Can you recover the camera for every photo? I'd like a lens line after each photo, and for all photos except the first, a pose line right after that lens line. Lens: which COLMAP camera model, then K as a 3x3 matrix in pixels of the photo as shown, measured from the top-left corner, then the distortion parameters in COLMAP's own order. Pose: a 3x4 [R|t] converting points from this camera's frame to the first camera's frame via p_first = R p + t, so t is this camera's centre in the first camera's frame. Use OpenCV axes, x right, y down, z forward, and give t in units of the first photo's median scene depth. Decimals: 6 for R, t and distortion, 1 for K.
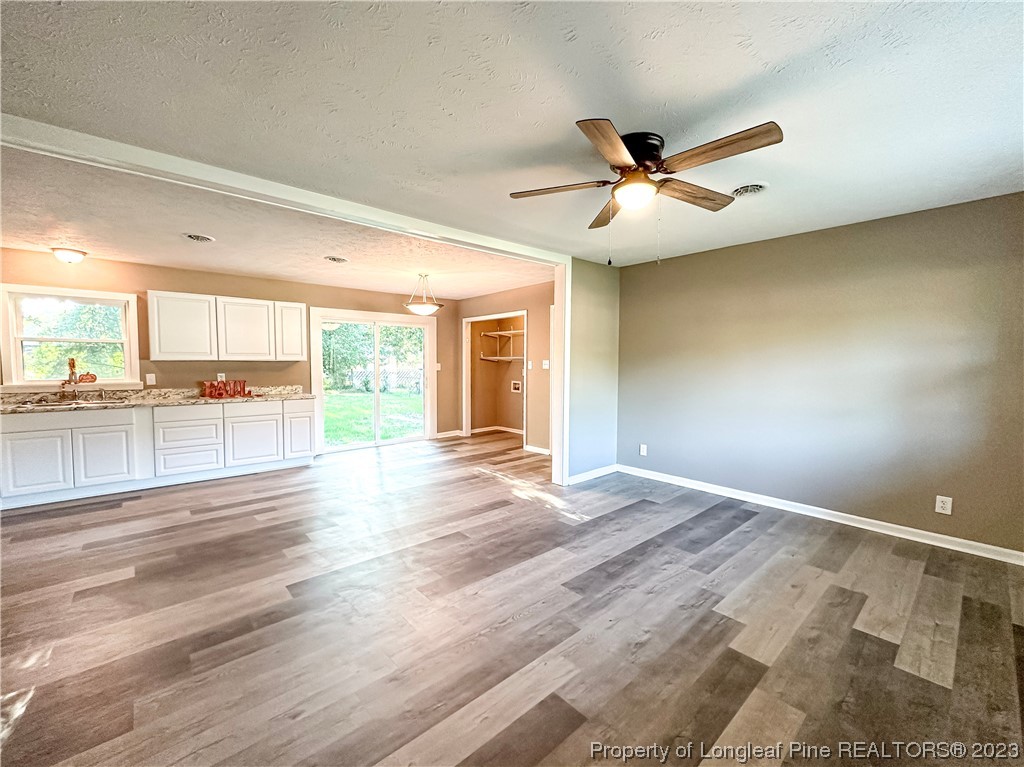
lens RADIAL K [[412.5, 0, 510.1], [0, 412.5, 384.6], [0, 0, 1]] dist [-0.000096, 0.000802]
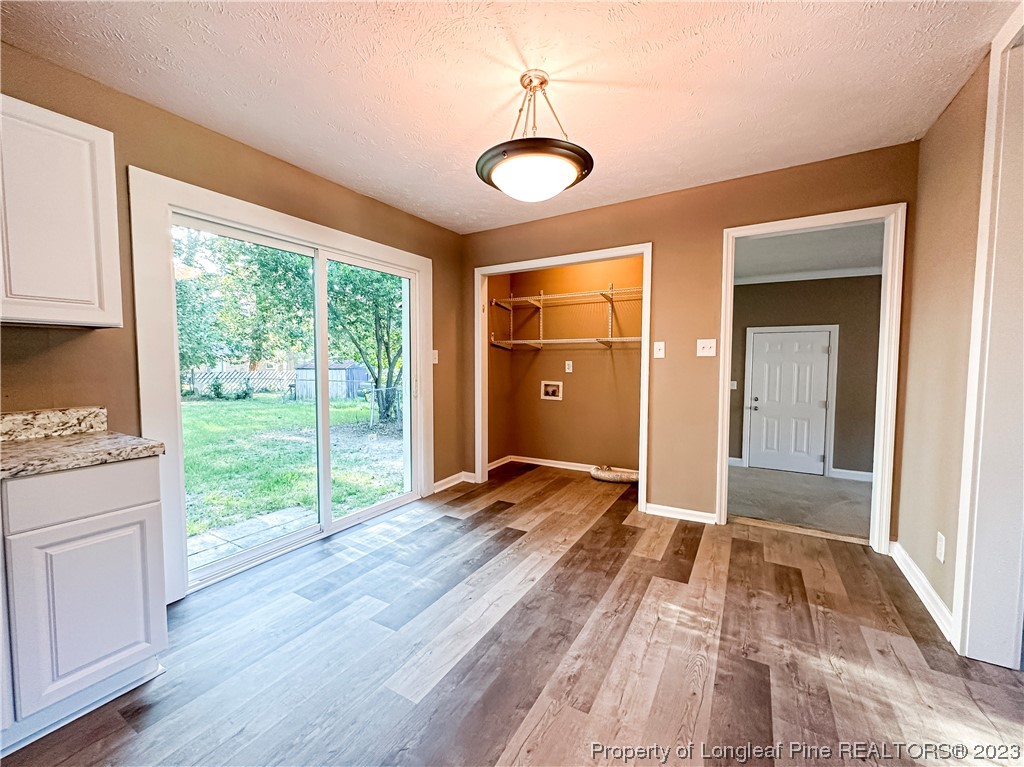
lens RADIAL K [[412.5, 0, 514.3], [0, 412.5, 385.4], [0, 0, 1]] dist [-0.000096, 0.000802]
pose [[0.953295, -0.021806, 0.301254, -0.370328], [0.020386, 0.999761, 0.007856, -0.013775], [-0.301353, -0.001347, 0.953512, 0.744070]]
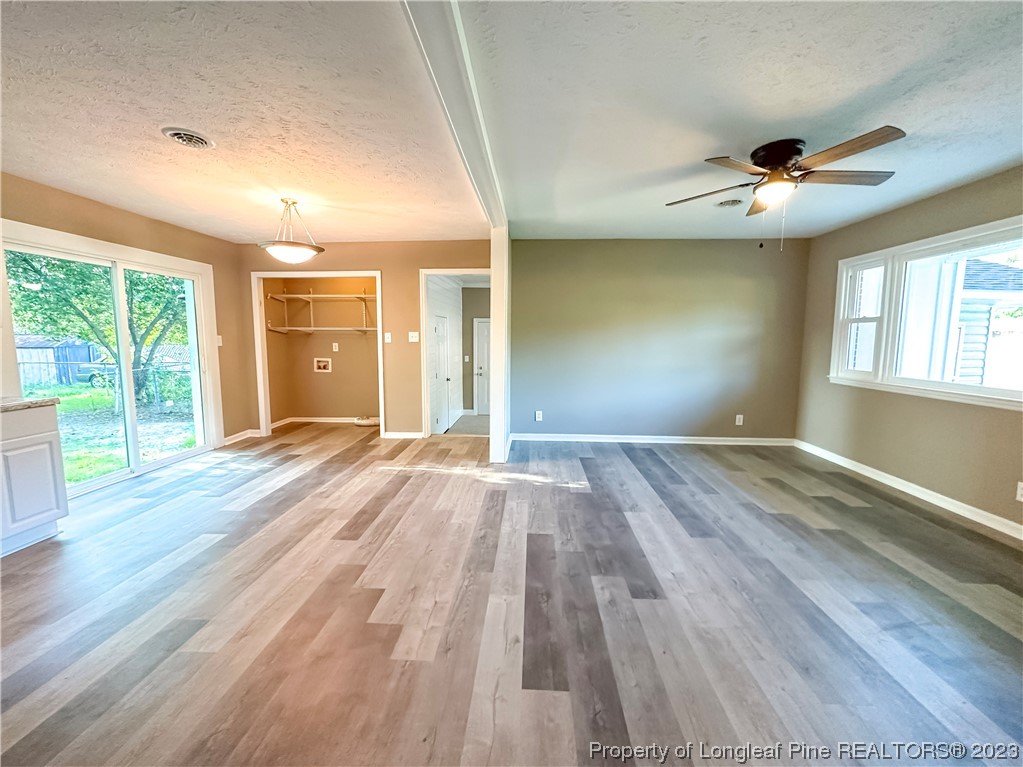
lens RADIAL K [[412.1, 0, 507.7], [0, 412.1, 383.0], [0, 0, 1]] dist [-0.000096, 0.000802]
pose [[0.711741, -0.077611, 0.698141, -0.492314], [0.036649, 0.996627, 0.073431, -0.009952], [-0.701485, -0.026678, 0.712184, 0.298228]]
